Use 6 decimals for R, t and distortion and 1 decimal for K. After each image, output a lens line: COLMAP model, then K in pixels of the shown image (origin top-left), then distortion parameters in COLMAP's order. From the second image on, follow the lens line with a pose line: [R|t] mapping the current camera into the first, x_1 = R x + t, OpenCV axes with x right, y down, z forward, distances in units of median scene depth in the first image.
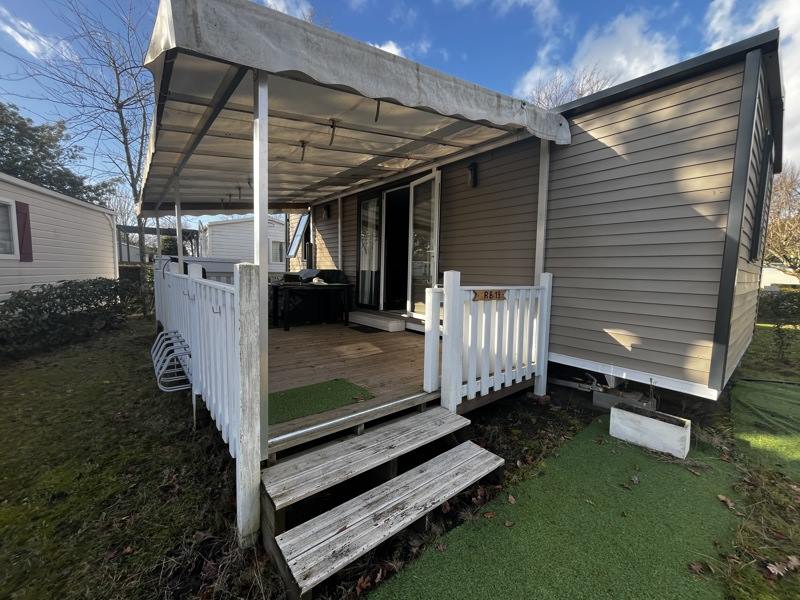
lens RADIAL K [[324.2, 0, 399.8], [0, 324.2, 297.1], [0, 0, 1]] dist [-0.001262, 0.000138]
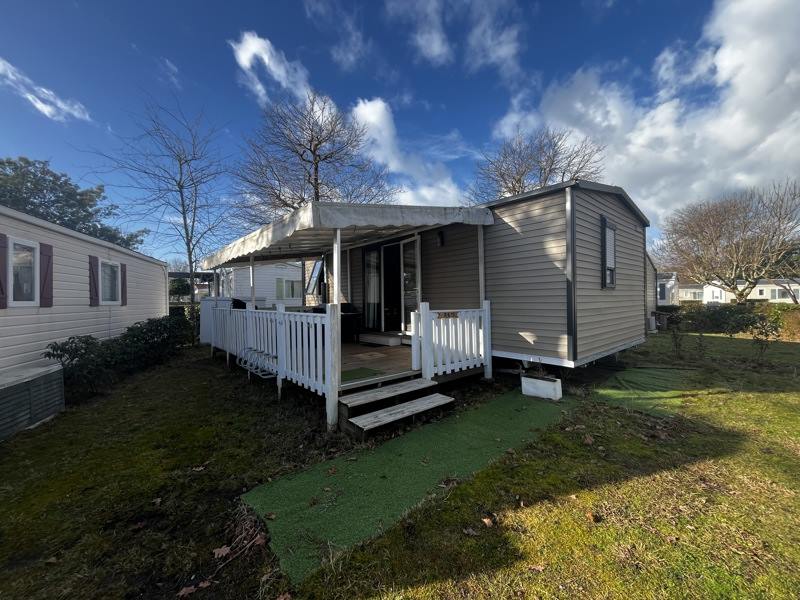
lens RADIAL K [[324.2, 0, 398.1], [0, 324.2, 298.9], [0, 0, 1]] dist [-0.001262, 0.000138]
pose [[0.999152, -0.039134, 0.012794, -0.008631], [0.040079, 0.995605, -0.084648, 0.037095], [-0.009425, 0.085089, 0.996329, -0.605567]]
